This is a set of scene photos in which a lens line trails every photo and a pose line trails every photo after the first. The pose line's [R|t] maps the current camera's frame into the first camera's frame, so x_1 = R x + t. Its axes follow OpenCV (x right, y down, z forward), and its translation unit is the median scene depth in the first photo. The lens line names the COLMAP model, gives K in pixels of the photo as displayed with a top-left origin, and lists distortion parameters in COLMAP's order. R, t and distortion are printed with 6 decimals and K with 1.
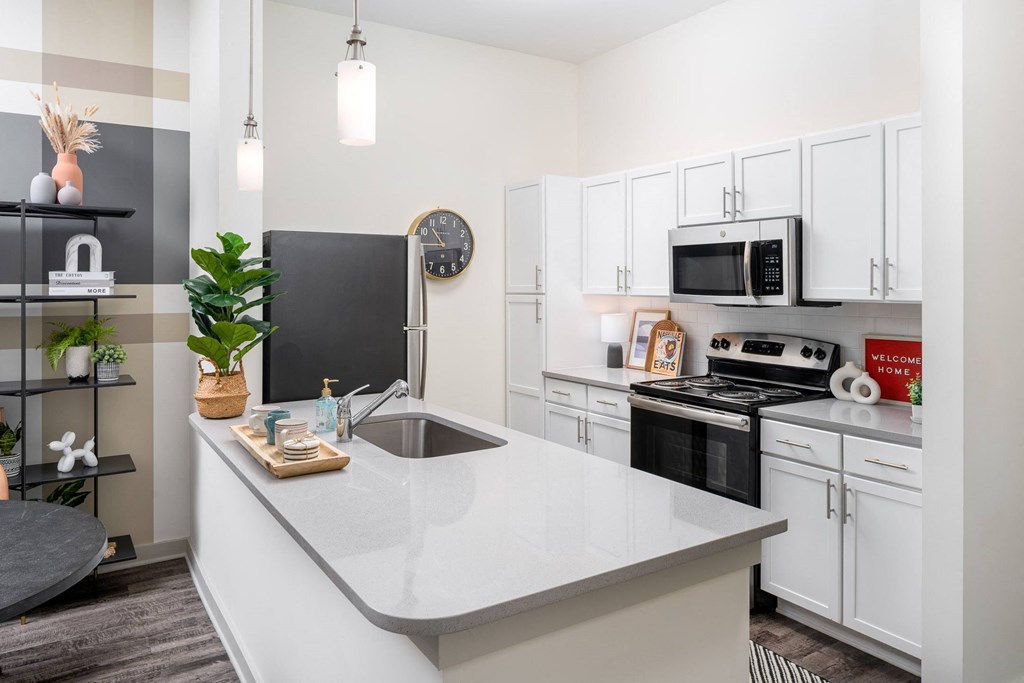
lens RADIAL K [[699.4, 0, 511.9], [0, 699.4, 274.9], [0, 0, 1]] dist [-0.004686, -0.000567]
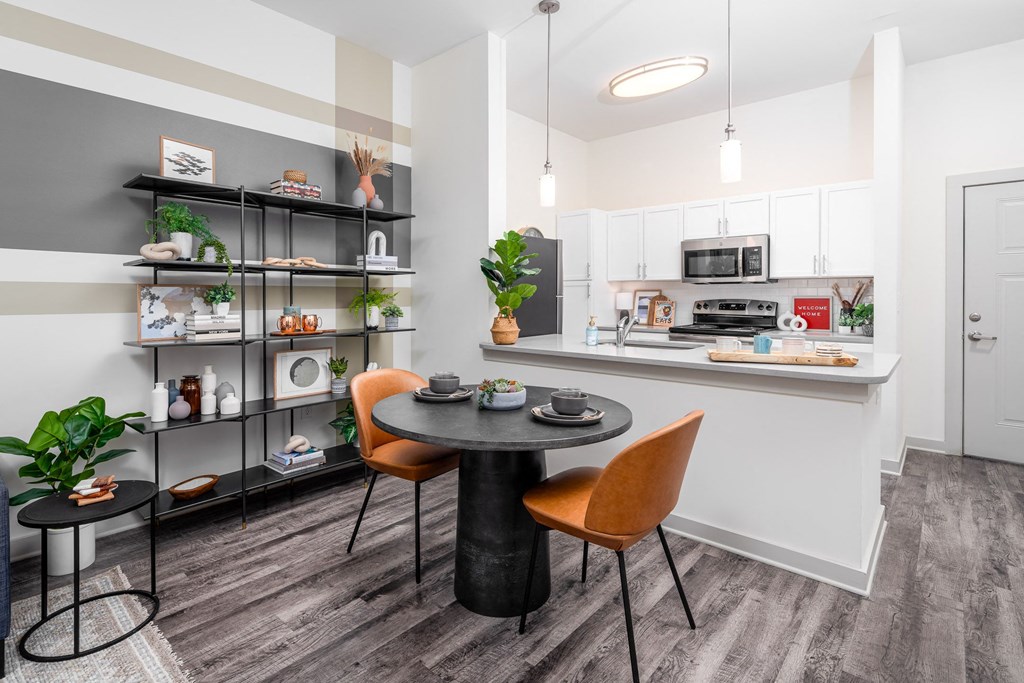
lens RADIAL K [[498.8, 0, 510.8], [0, 498.8, 287.5], [0, 0, 1]] dist [-0.001316, -0.001052]
pose [[0.959288, 0.003067, 0.282414, -0.624898], [-0.002610, 0.999995, -0.001995, 0.063322], [-0.282419, 0.001176, 0.959290, -0.103777]]
